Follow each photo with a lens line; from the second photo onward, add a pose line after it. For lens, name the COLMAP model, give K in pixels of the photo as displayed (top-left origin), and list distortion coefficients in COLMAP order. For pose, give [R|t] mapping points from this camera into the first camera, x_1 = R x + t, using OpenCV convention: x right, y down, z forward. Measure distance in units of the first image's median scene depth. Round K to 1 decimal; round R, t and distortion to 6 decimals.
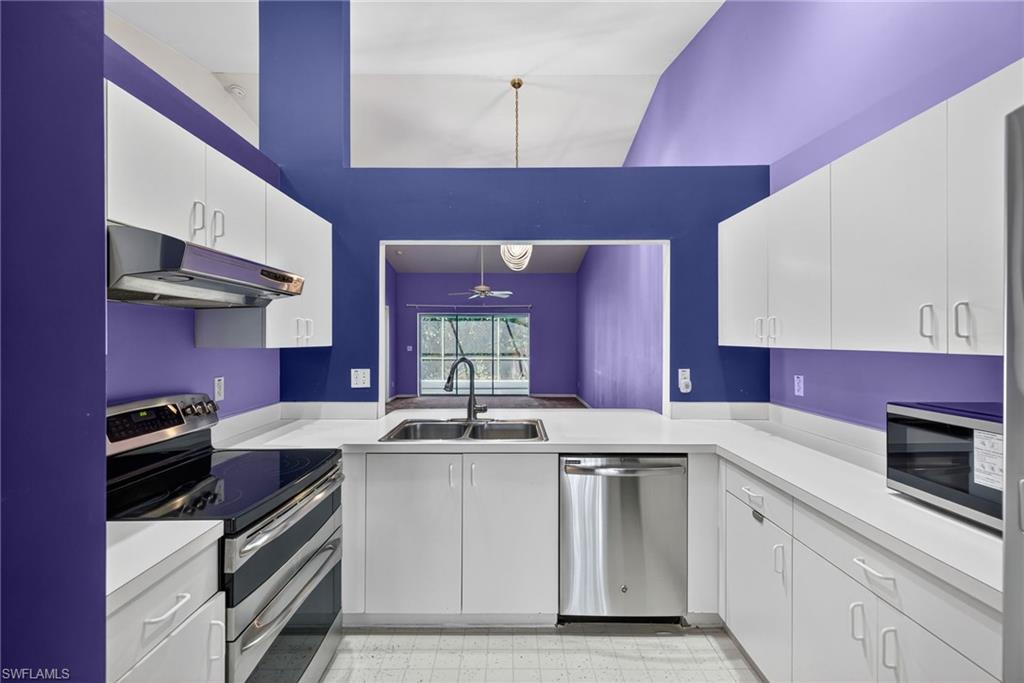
lens RADIAL K [[430.1, 0, 515.2], [0, 430.1, 339.7], [0, 0, 1]] dist [0.010923, -0.000254]
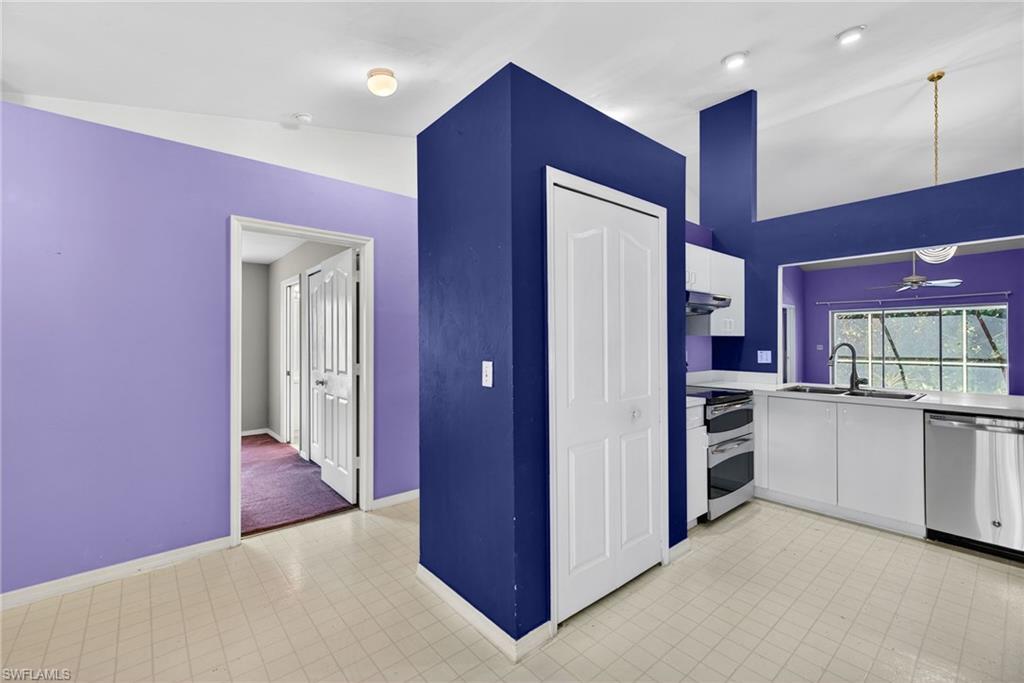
lens RADIAL K [[430.1, 0, 515.2], [0, 430.1, 339.7], [0, 0, 1]] dist [0.010923, -0.000254]
pose [[0.644015, -0.004914, -0.764997, 0.246729], [0.000107, 0.999980, -0.006333, 0.038632], [0.765013, 0.003997, 0.644002, -0.671213]]
